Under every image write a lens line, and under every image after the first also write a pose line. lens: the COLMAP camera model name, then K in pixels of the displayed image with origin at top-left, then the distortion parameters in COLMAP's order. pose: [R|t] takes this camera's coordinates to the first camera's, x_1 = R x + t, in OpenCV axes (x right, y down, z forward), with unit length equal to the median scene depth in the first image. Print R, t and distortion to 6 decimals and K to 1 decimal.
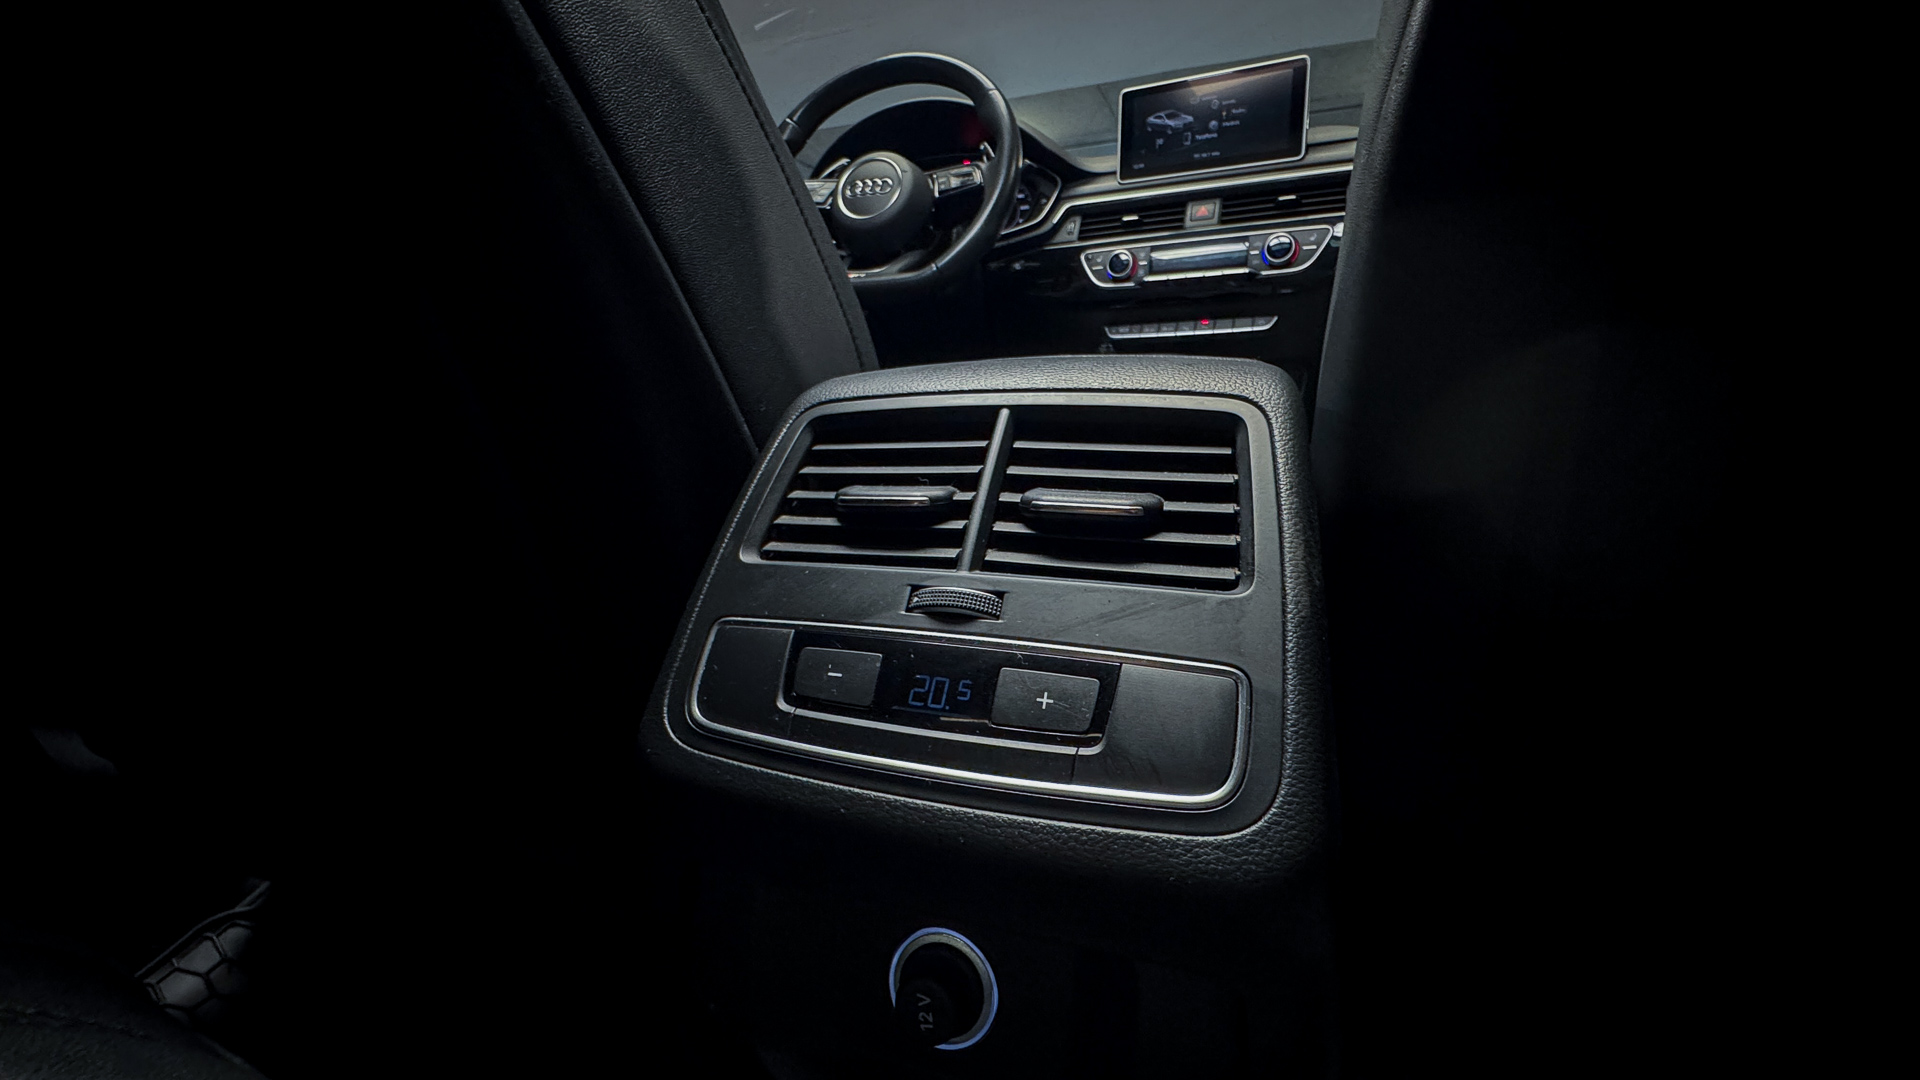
lens RADIAL K [[748.2, 0, 957.2], [0, 748.2, 531.0], [0, 0, 1]] dist [-0.001486, -0.000104]
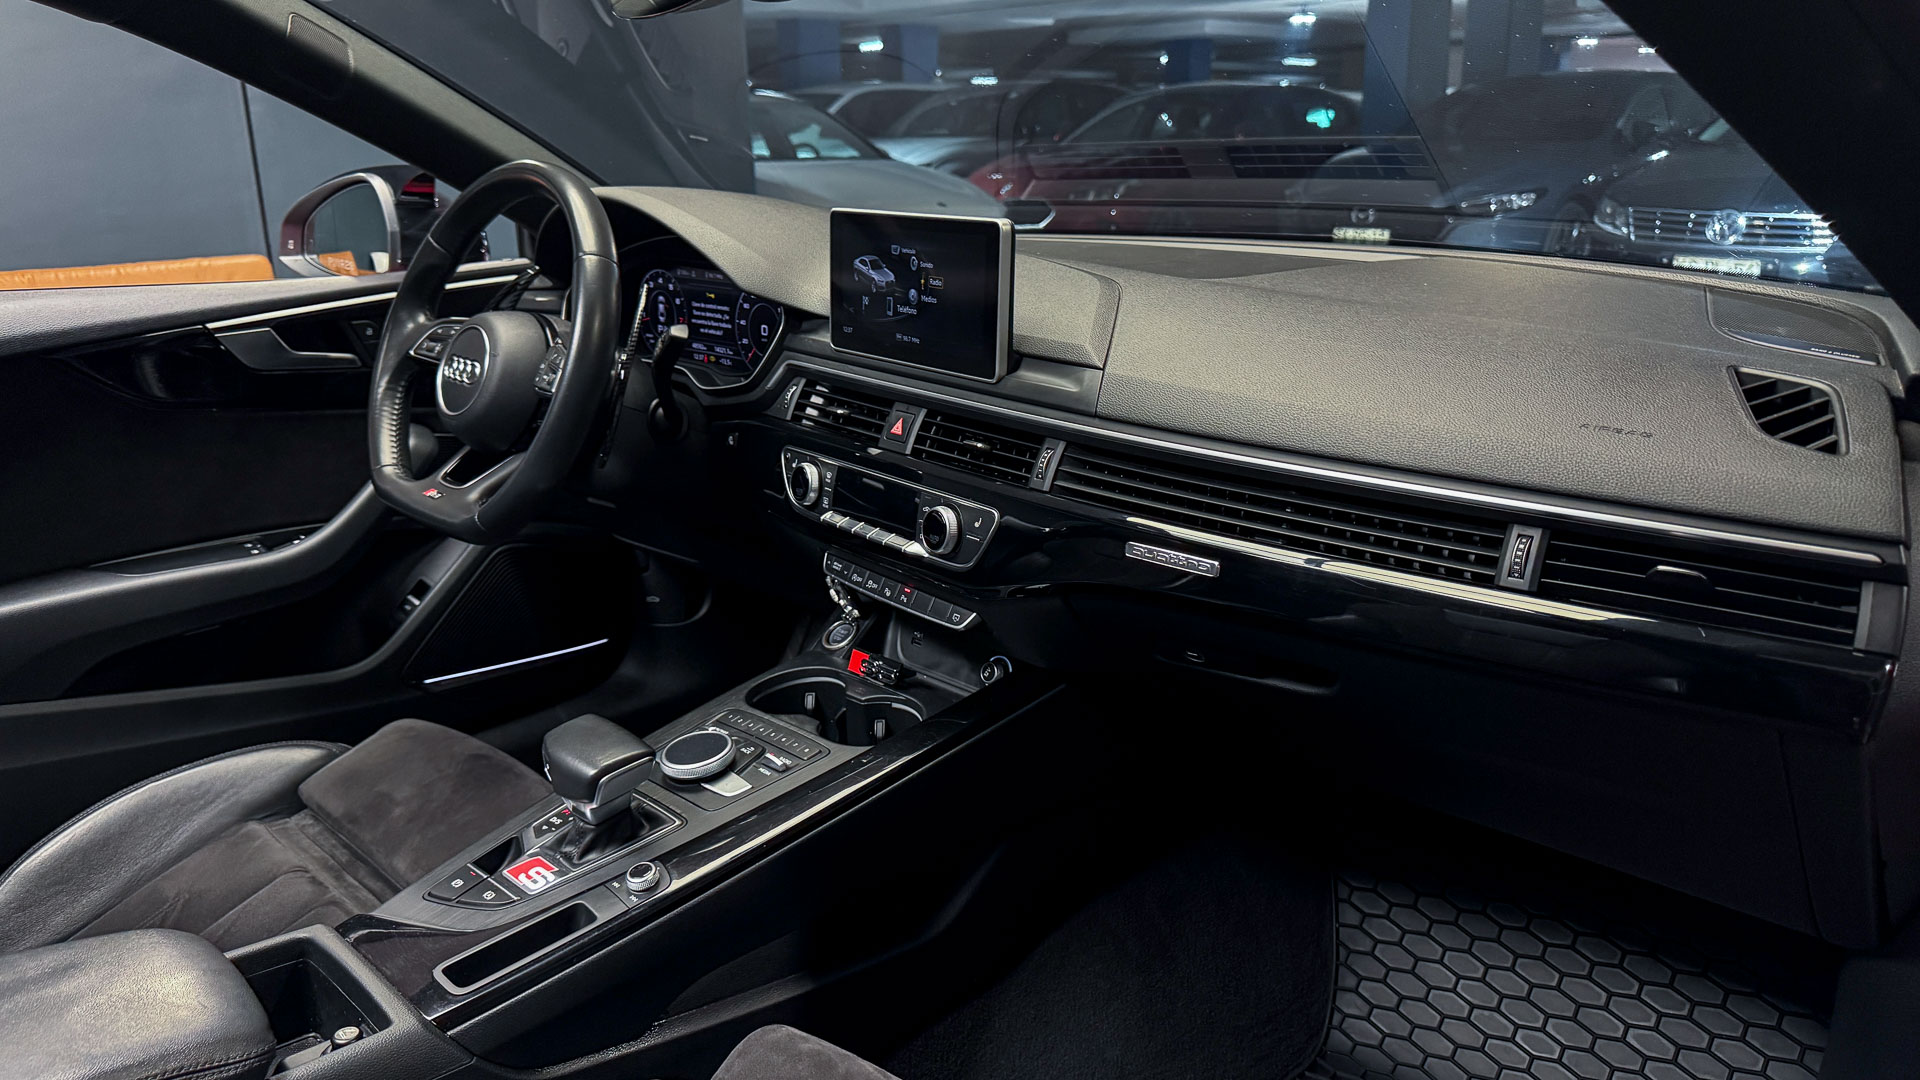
lens RADIAL K [[1358.9, 0, 950.2], [0, 1358.9, 572.2], [0, 0, 1]] dist [0.052741, -0.077051]
pose [[0.903521, 0.133234, -0.407307, 0.841639], [-0.077324, 0.985528, 0.150850, -0.477304], [0.421511, -0.104802, 0.900747, -0.031767]]
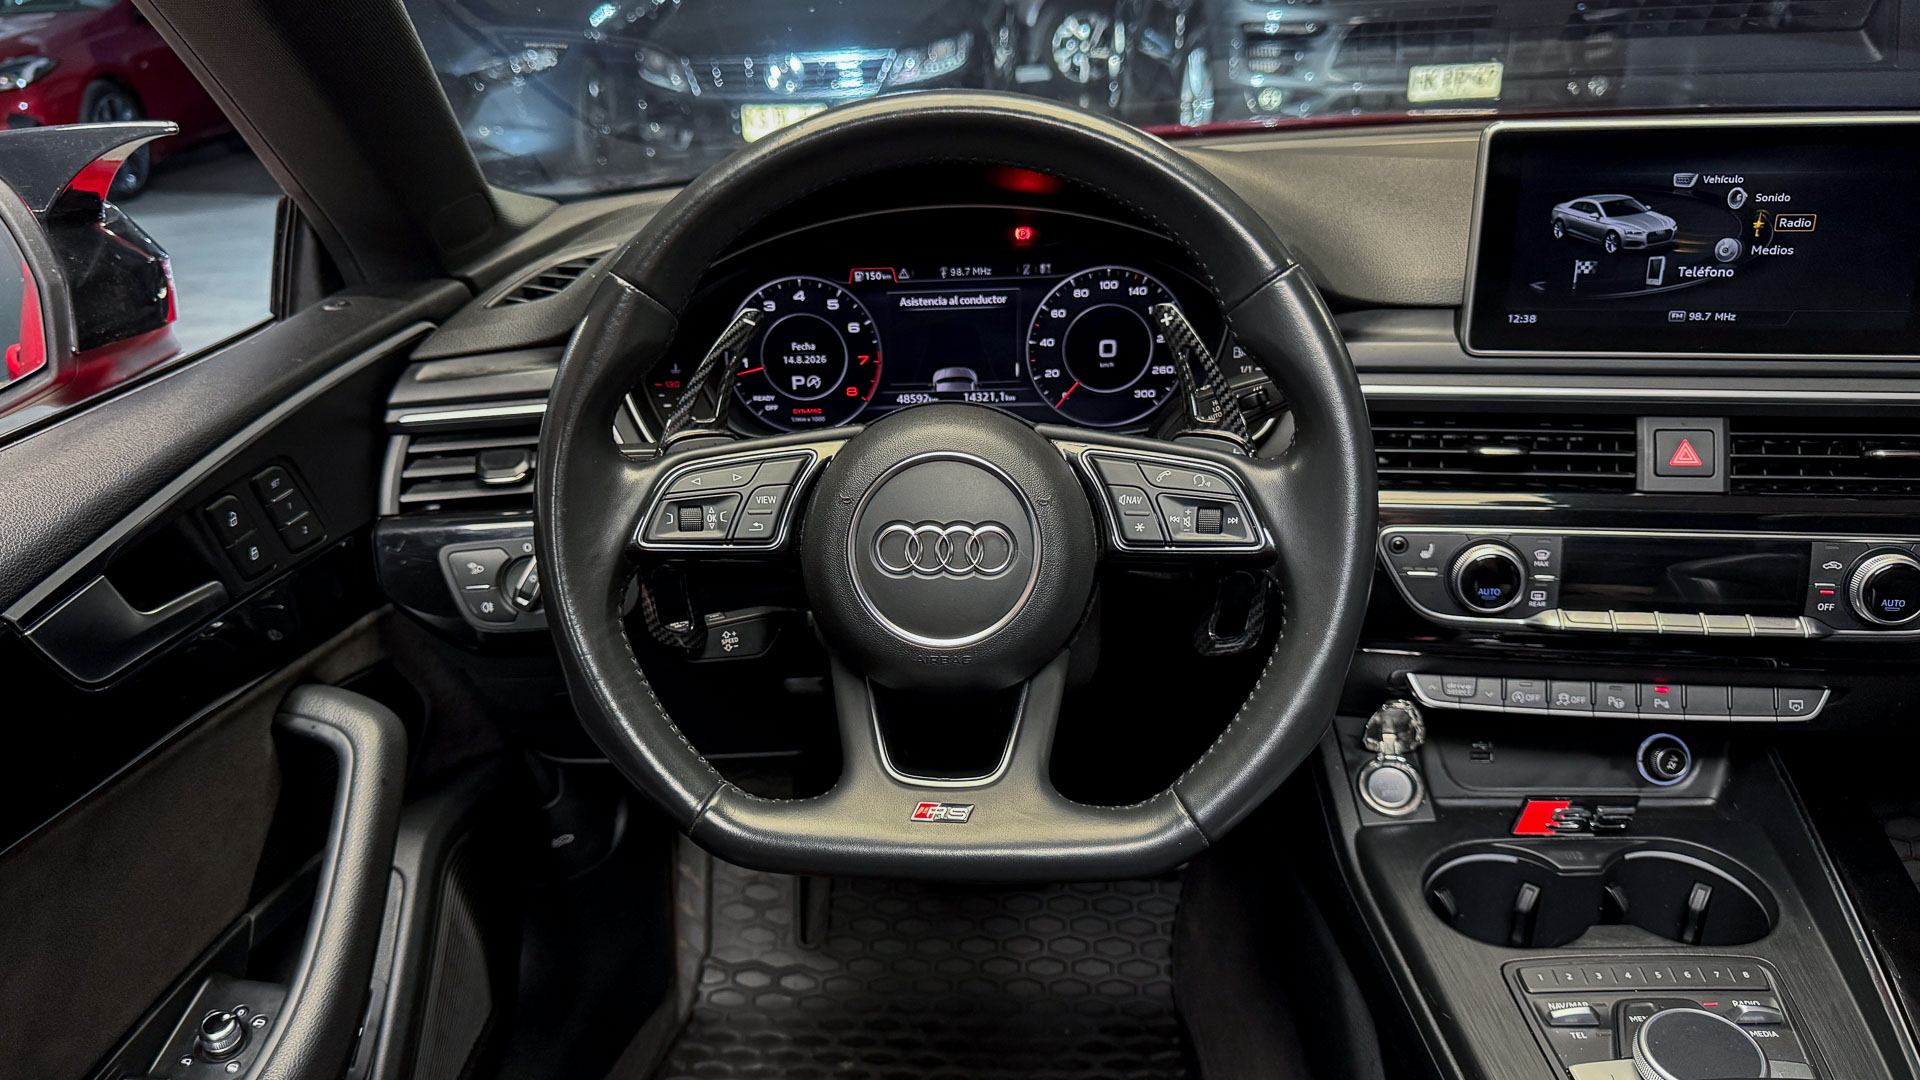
lens RADIAL K [[1358.9, 0, 928.7], [0, 1358.9, 545.9], [0, 0, 1]] dist [0.052741, -0.077051]
pose [[0.954501, -0.128823, 0.268947, -0.271188], [0.076989, 0.977757, 0.195101, -0.549197], [-0.288098, -0.165518, 0.943188, 0.399446]]
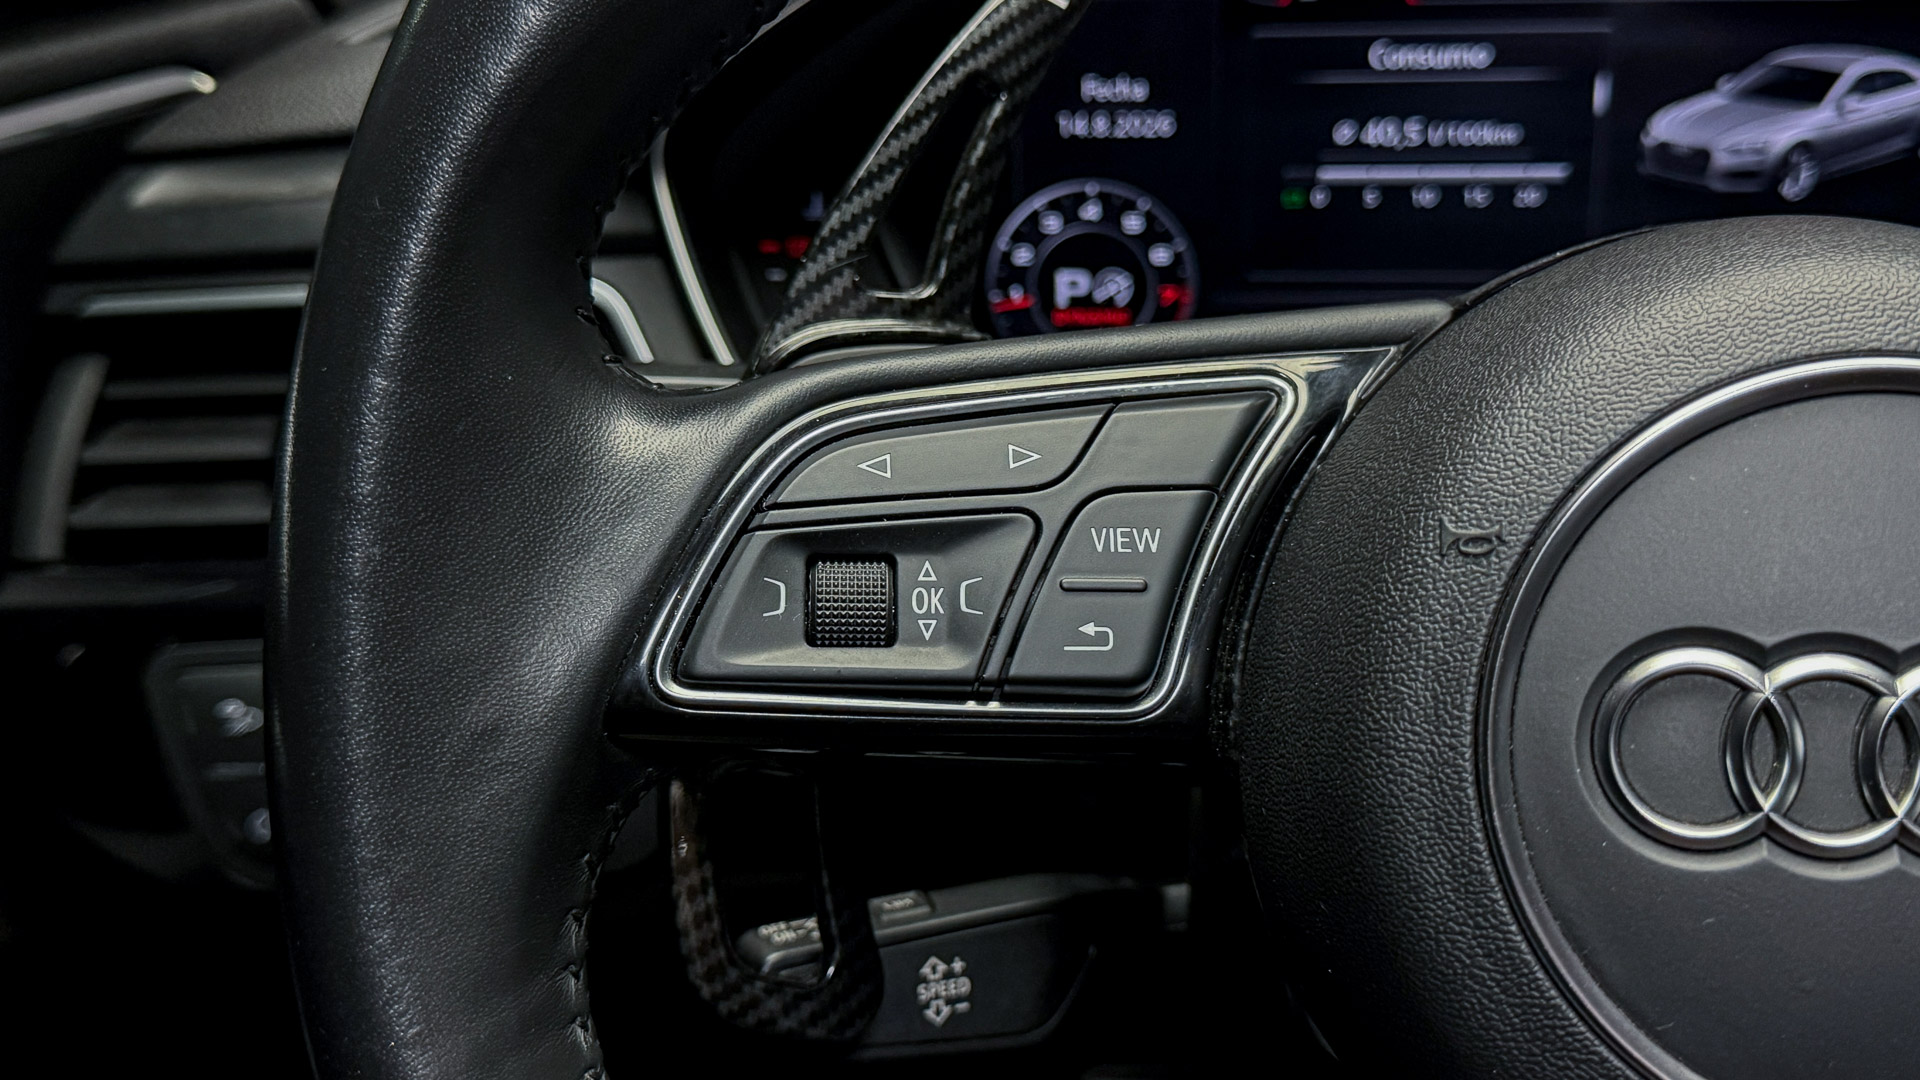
lens RADIAL K [[2004.6, 0, 968.7], [0, 2004.6, 499.8], [0, 0, 1]] dist [0.076282, 0.000000]
pose [[0.973698, -0.065028, 0.218367, -0.249998], [0.041880, 0.993158, 0.109014, -0.489047], [-0.223962, -0.097002, 0.969758, 0.758873]]
